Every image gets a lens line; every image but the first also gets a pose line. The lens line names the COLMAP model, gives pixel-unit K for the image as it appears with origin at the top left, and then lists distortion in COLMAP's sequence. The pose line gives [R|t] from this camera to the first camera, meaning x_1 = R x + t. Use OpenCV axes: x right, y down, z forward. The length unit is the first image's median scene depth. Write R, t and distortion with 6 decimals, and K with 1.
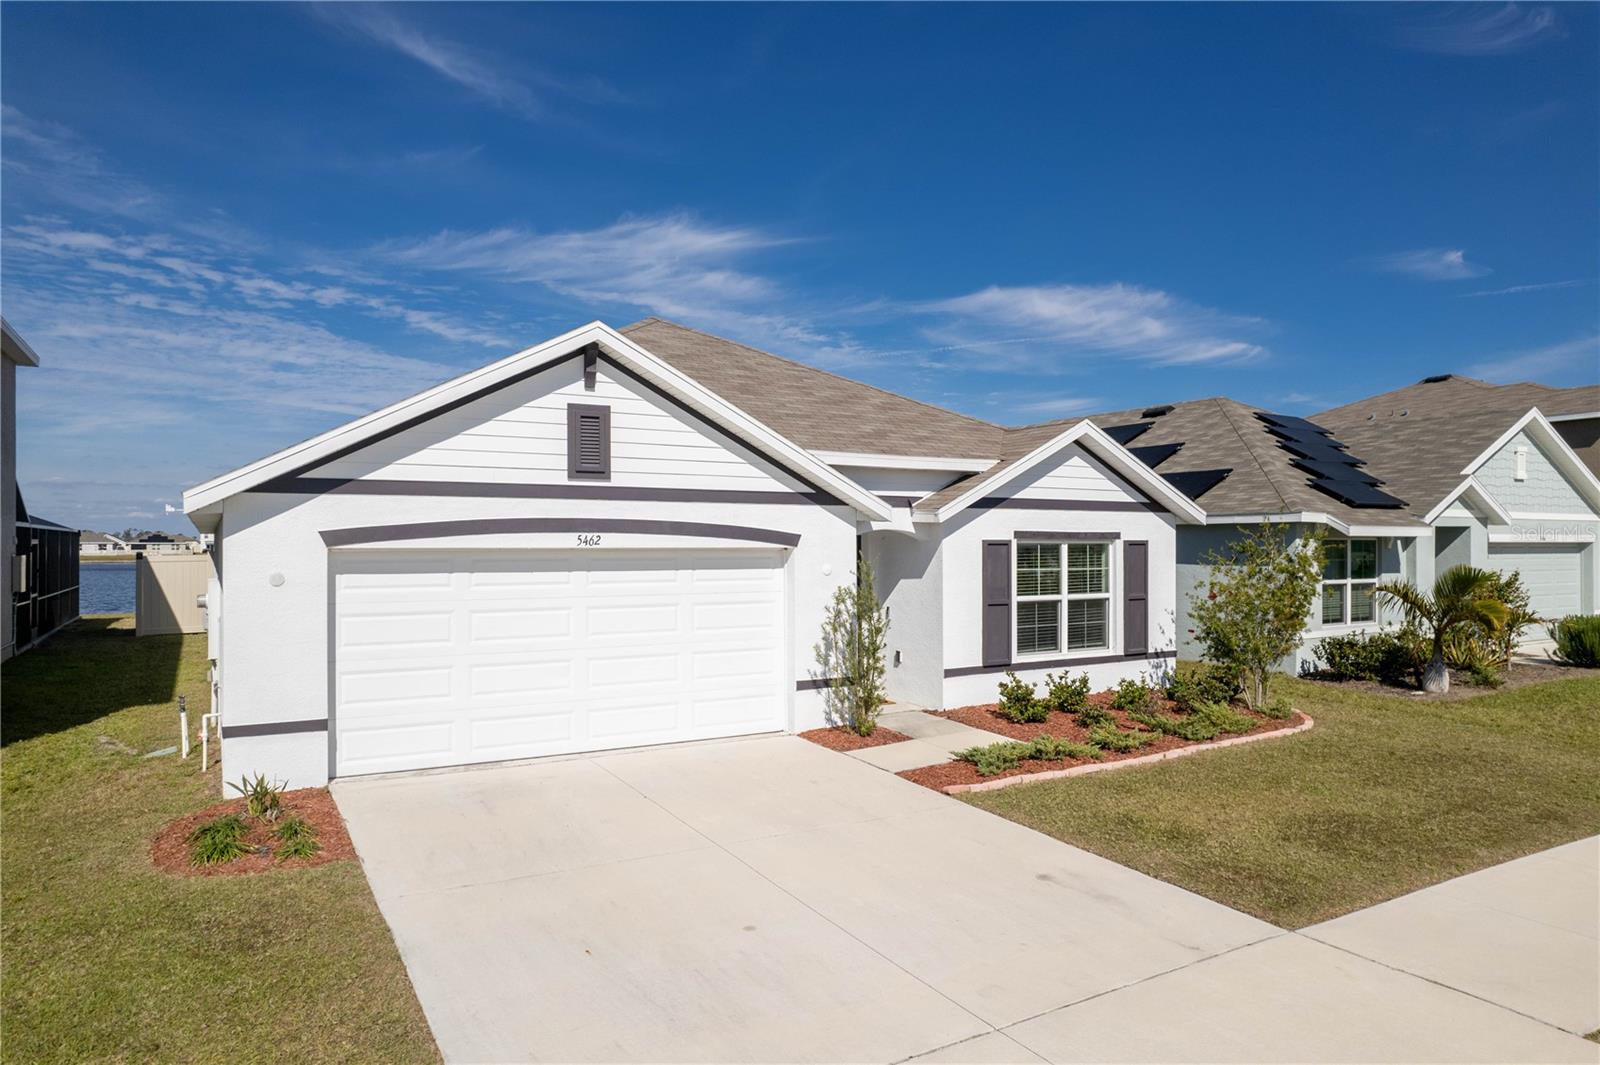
lens RADIAL K [[1035.5, 0, 809.2], [0, 1035.5, 533.0], [0, 0, 1]] dist [-0.060207, 0.046047]
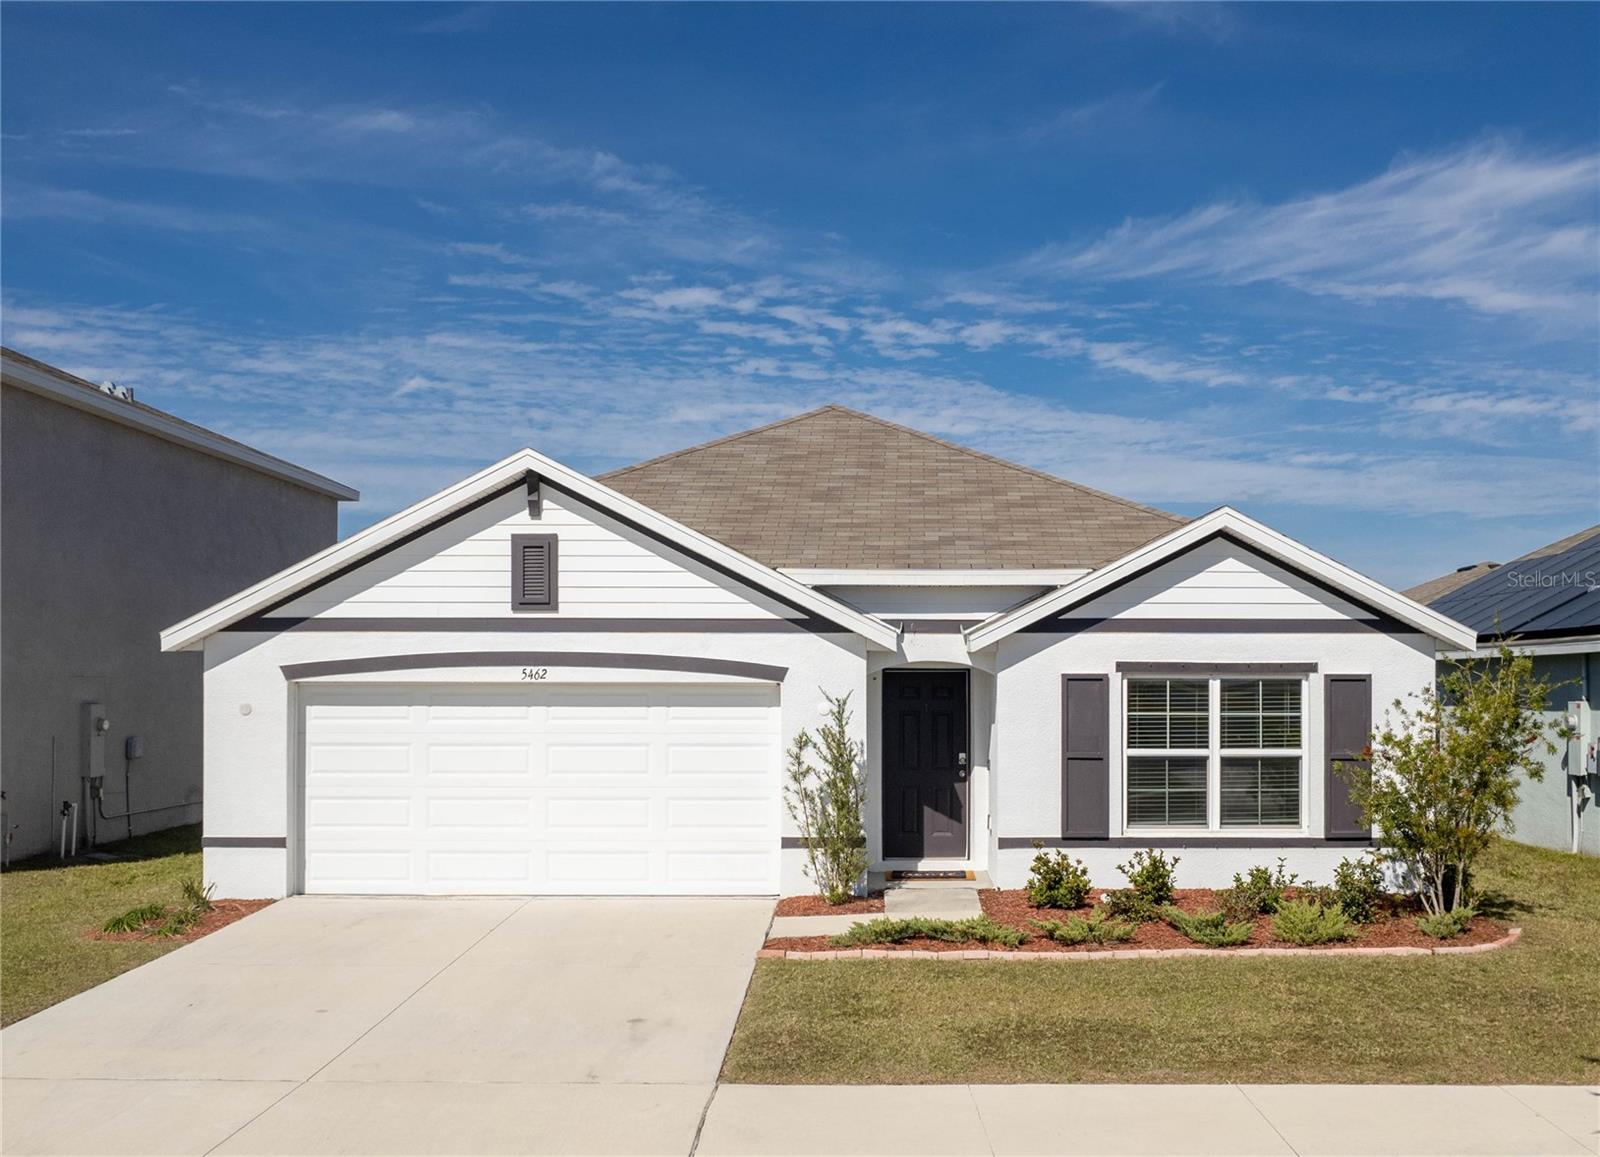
lens RADIAL K [[1596.4, 0, 820.9], [0, 1596.4, 712.6], [0, 0, 1]] dist [-0.040278, 0.000000]
pose [[0.853519, 0.010550, -0.520955, 0.587851], [0.003515, 0.999656, 0.026003, 0.003731], [0.521050, -0.024025, 0.853188, -0.099953]]
